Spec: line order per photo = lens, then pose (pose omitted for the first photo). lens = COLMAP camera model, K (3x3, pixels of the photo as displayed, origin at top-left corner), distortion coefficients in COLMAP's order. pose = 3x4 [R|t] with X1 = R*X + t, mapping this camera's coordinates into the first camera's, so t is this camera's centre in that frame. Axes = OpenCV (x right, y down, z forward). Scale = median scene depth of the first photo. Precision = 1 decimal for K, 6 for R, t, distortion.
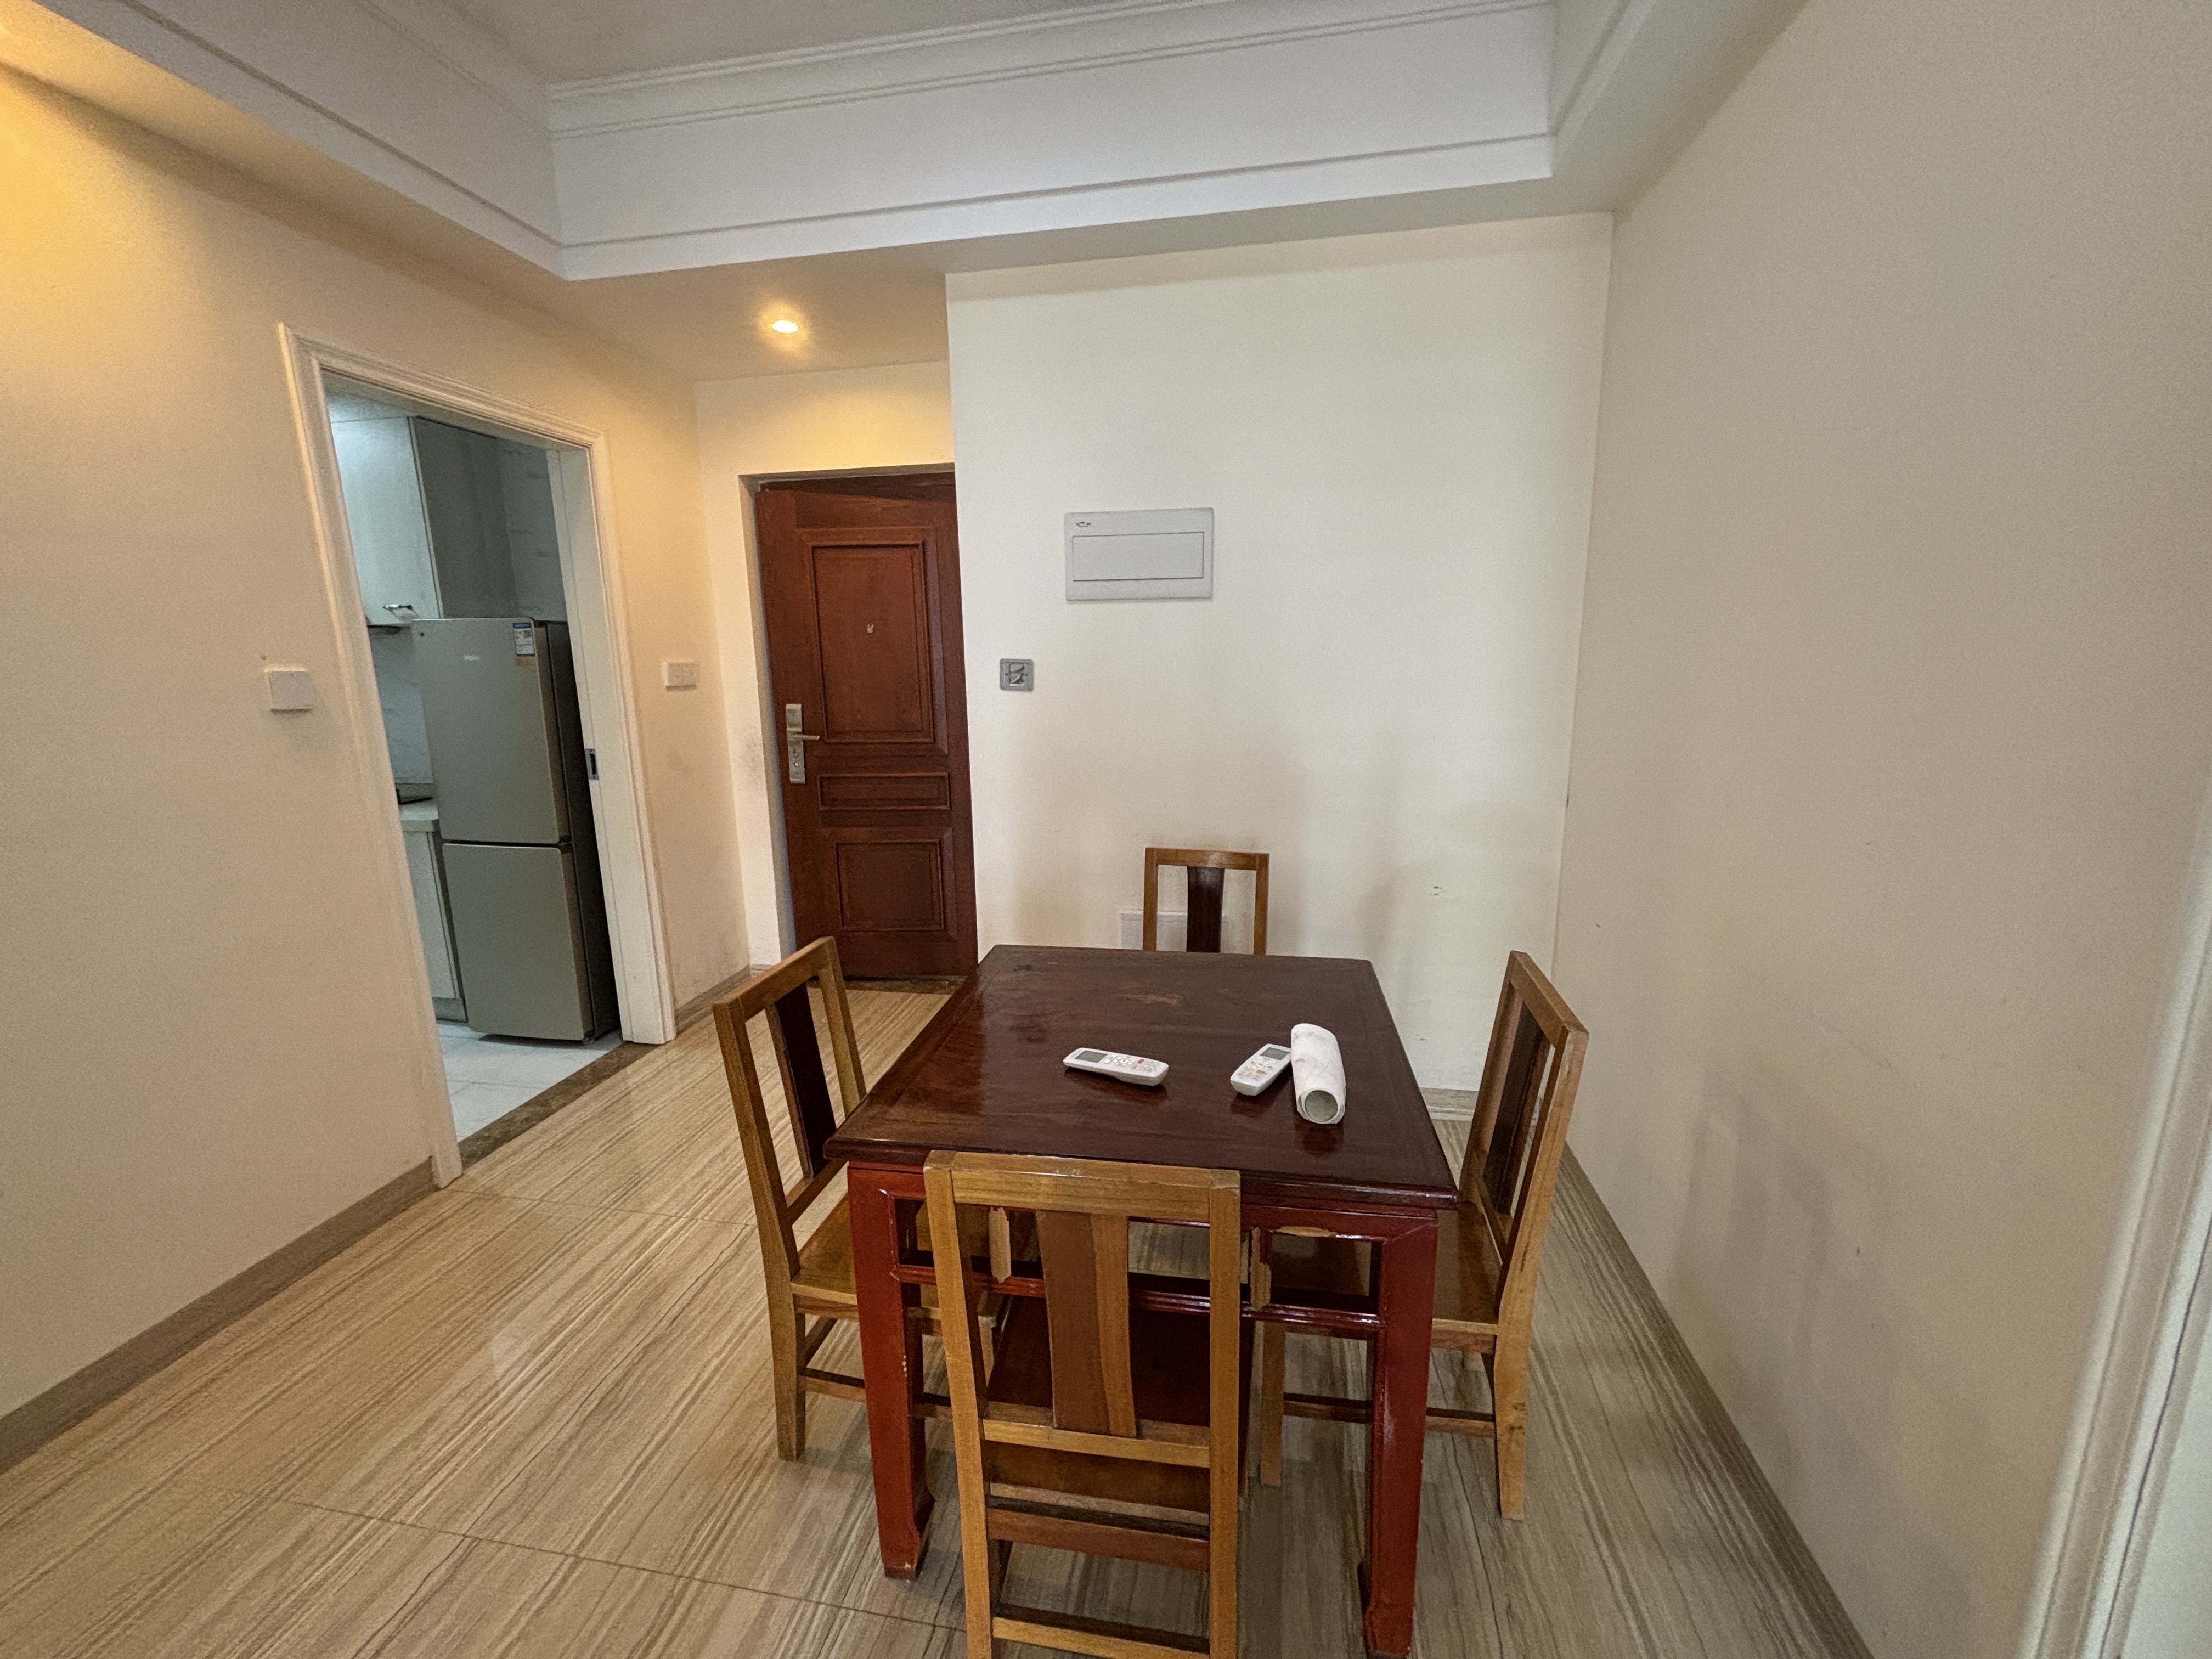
lens RADIAL K [[893.1, 0, 1105.5], [0, 893.1, 831.4], [0, 0, 1]] dist [0.001474, -0.000033]
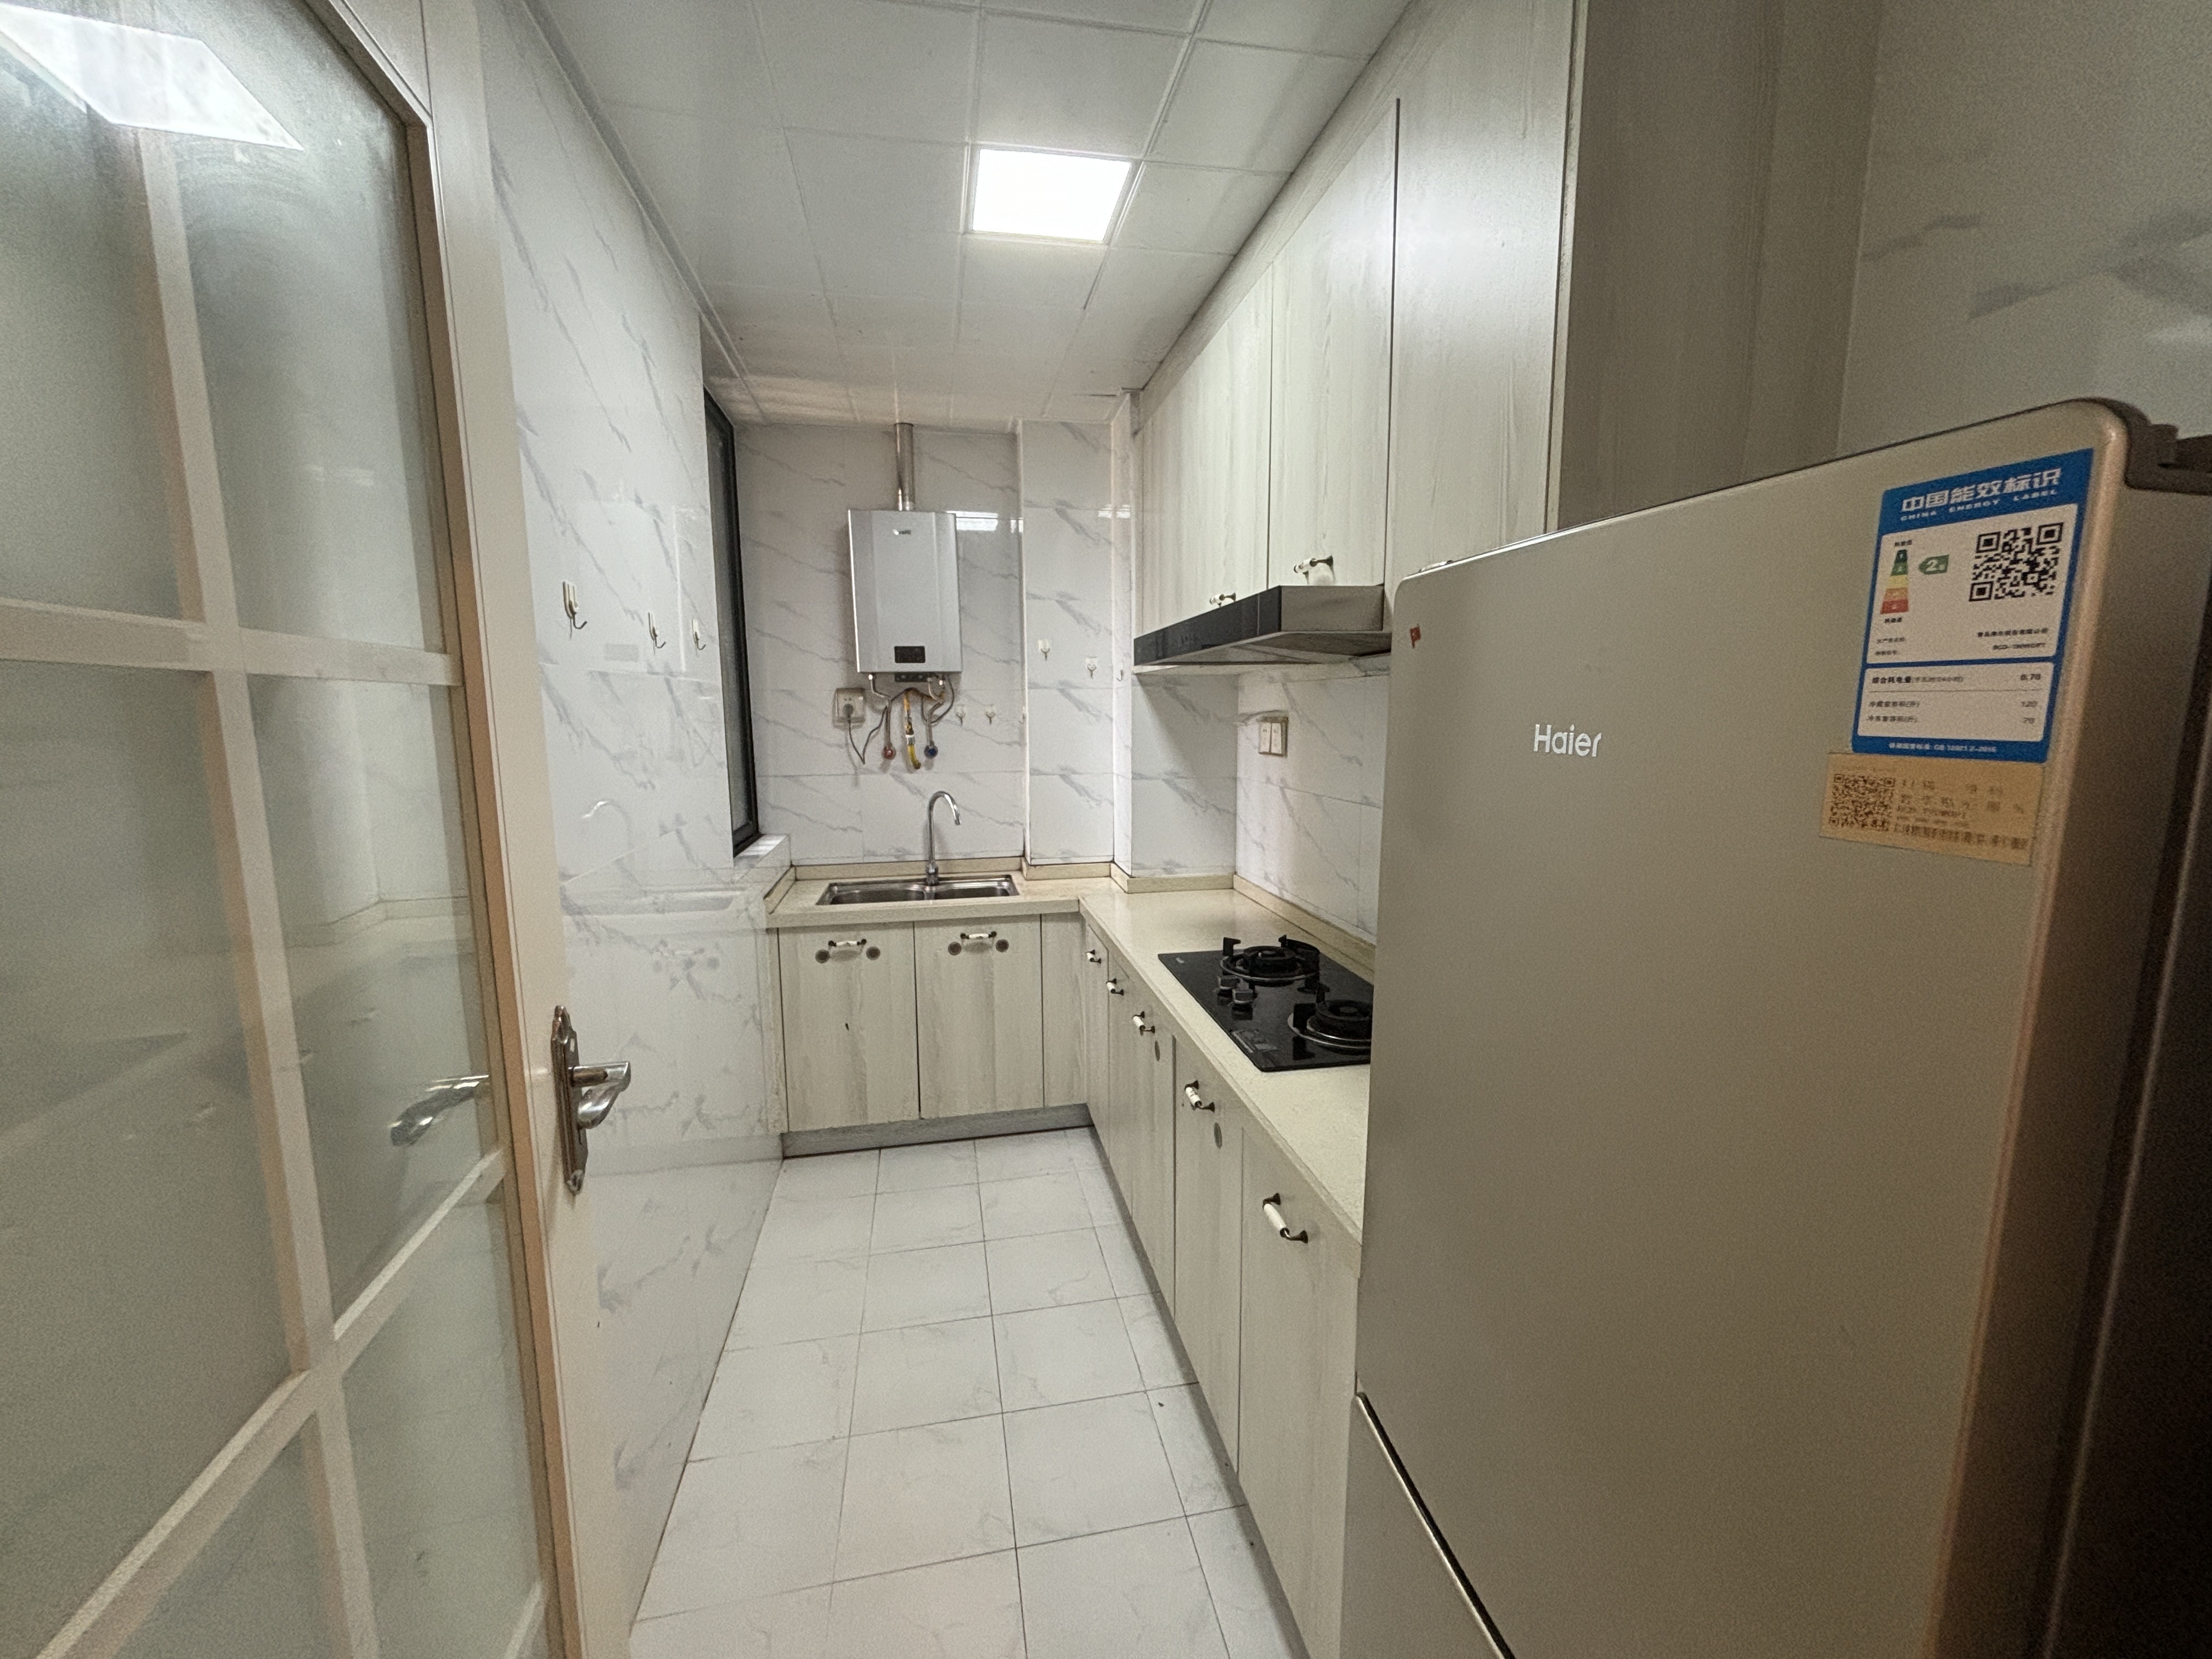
lens RADIAL K [[893.1, 0, 1106.7], [0, 893.1, 839.3], [0, 0, 1]] dist [0.001474, -0.000033]
pose [[-0.931453, 0.068583, -0.357339, -0.566638], [-0.057741, 0.941771, 0.331260, -0.247884], [0.359251, 0.329186, -0.873256, 1.211423]]
